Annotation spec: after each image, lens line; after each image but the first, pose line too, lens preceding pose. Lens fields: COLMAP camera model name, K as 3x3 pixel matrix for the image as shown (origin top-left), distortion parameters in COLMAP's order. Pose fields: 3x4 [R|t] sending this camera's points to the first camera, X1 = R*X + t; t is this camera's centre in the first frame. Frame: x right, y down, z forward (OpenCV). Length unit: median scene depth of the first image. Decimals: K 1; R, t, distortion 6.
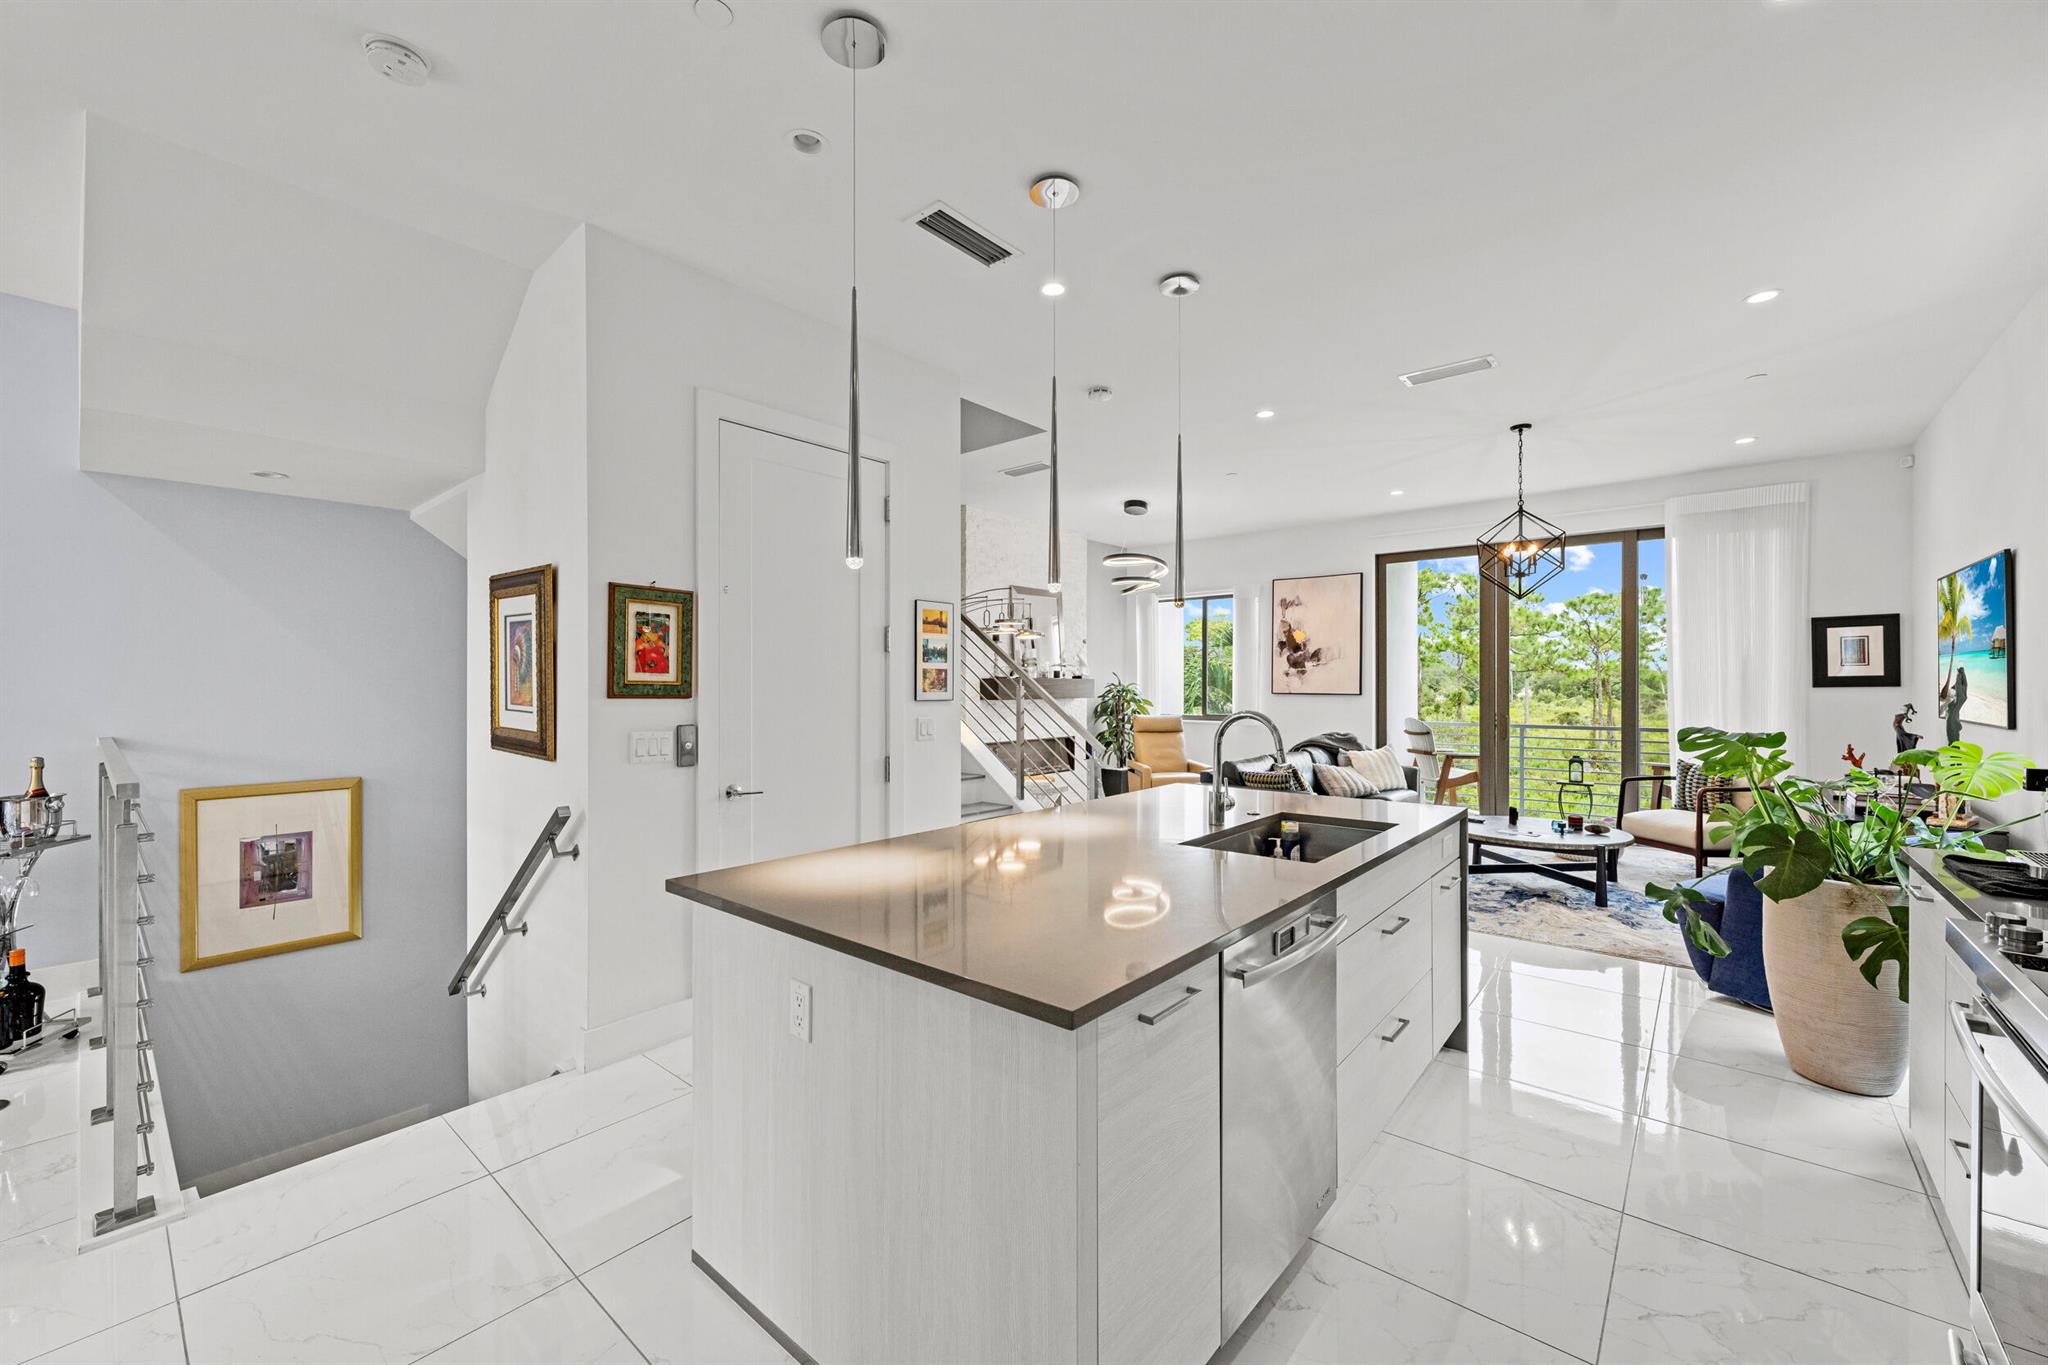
lens RADIAL K [[808.6, 0, 1024.7], [0, 808.6, 685.5], [0, 0, 1]] dist [-0.000283, 0.000157]
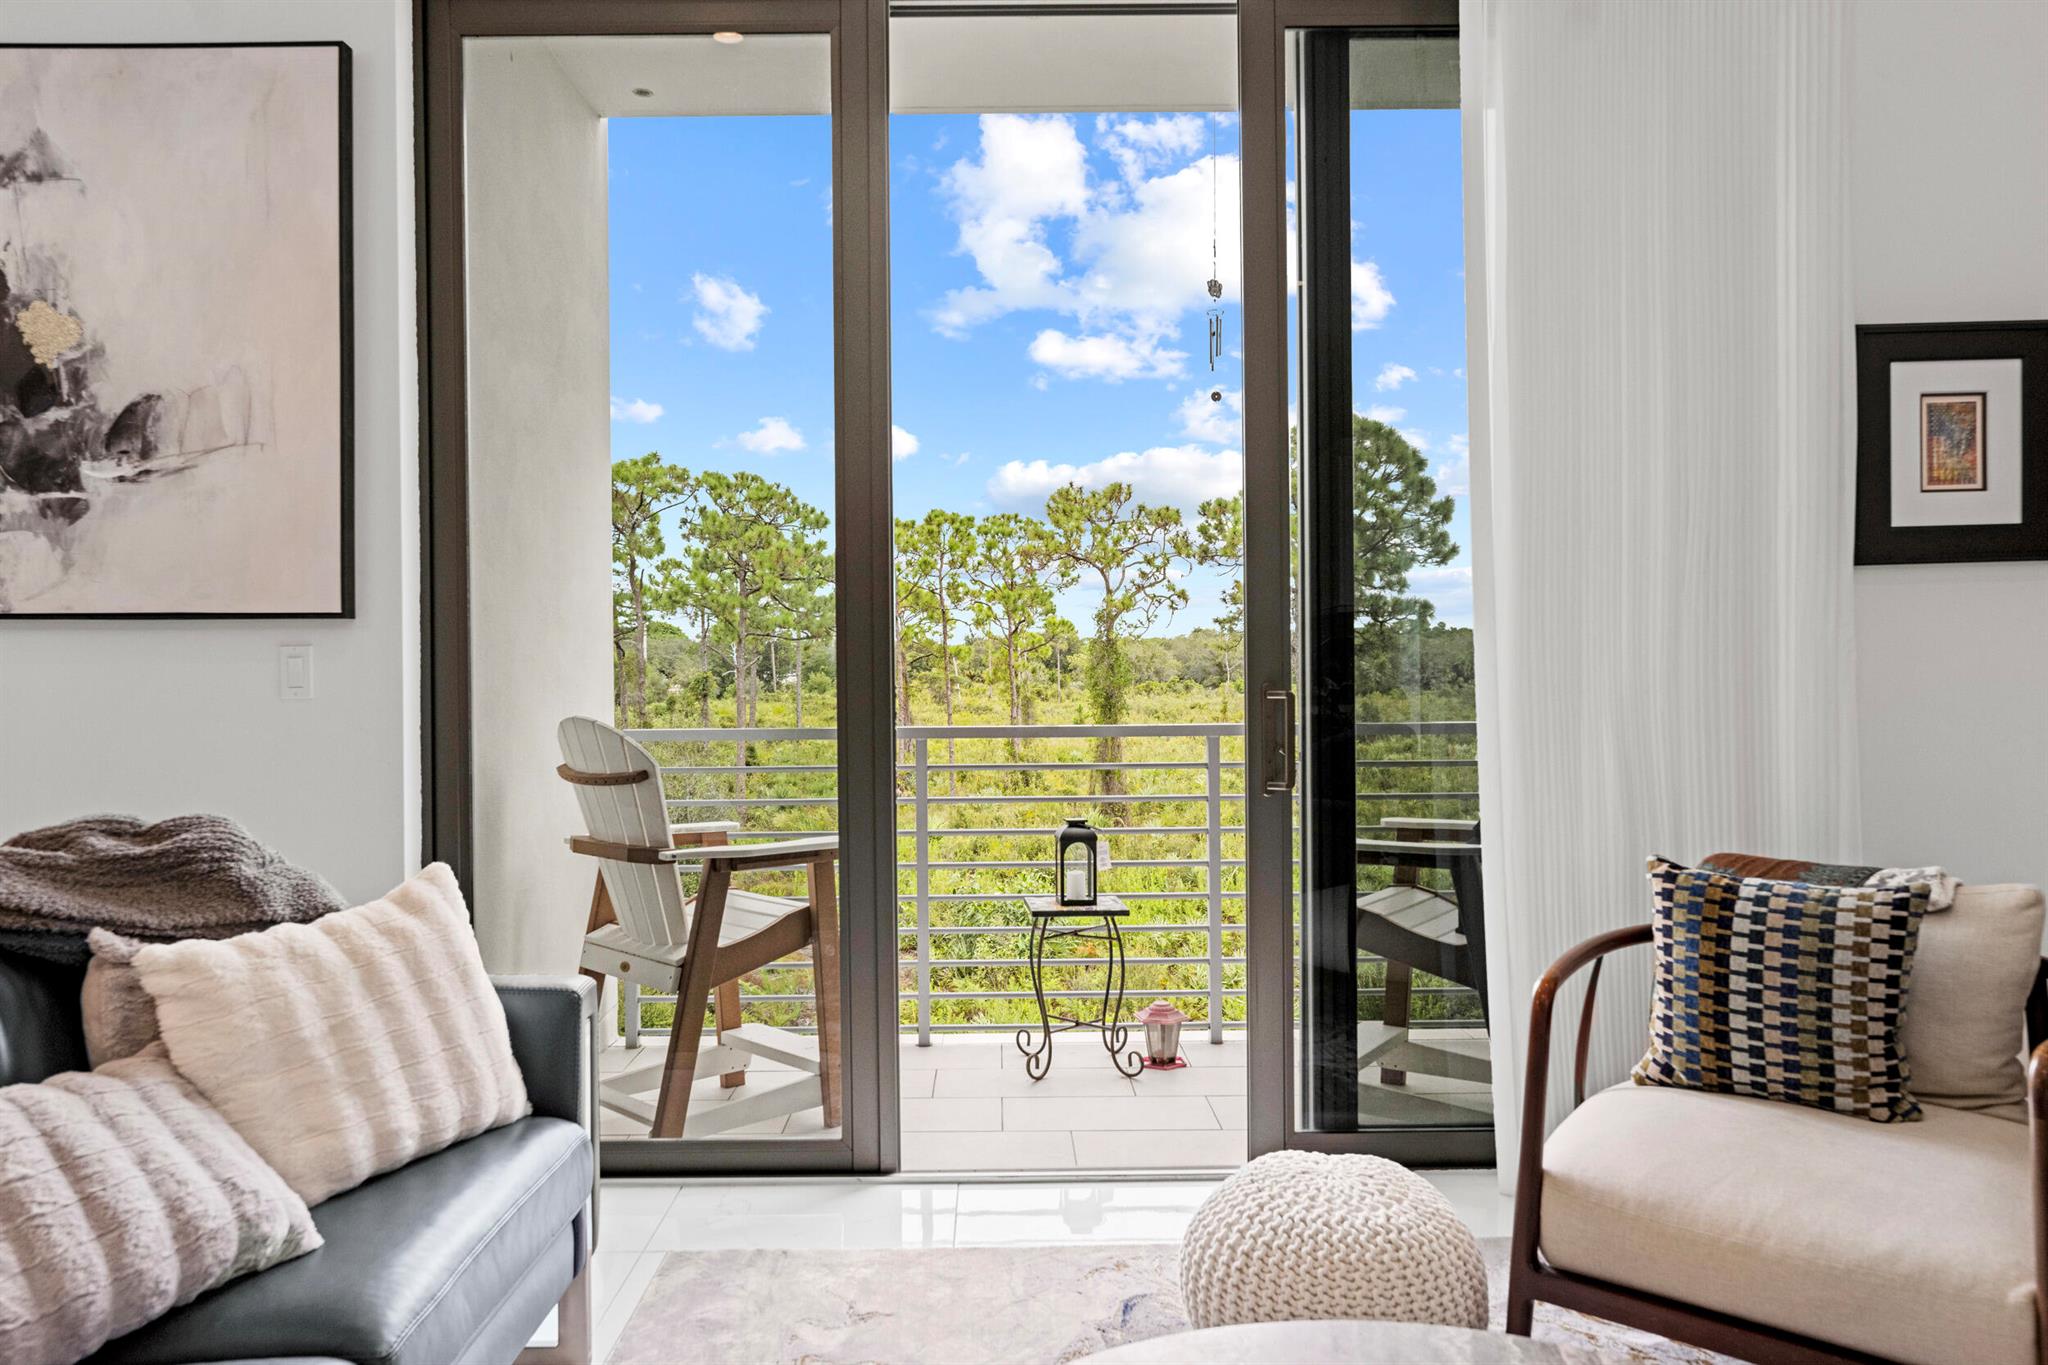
lens RADIAL K [[1374.2, 0, 1001.1], [0, 1374.2, 669.9], [0, 0, 1]] dist [-0.000297, 0.000535]
pose [[0.759650, -0.009052, 0.650269, 0.355609], [0.010228, 0.999946, 0.001971, 0.030459], [-0.650252, 0.005154, 0.759701, 0.700691]]
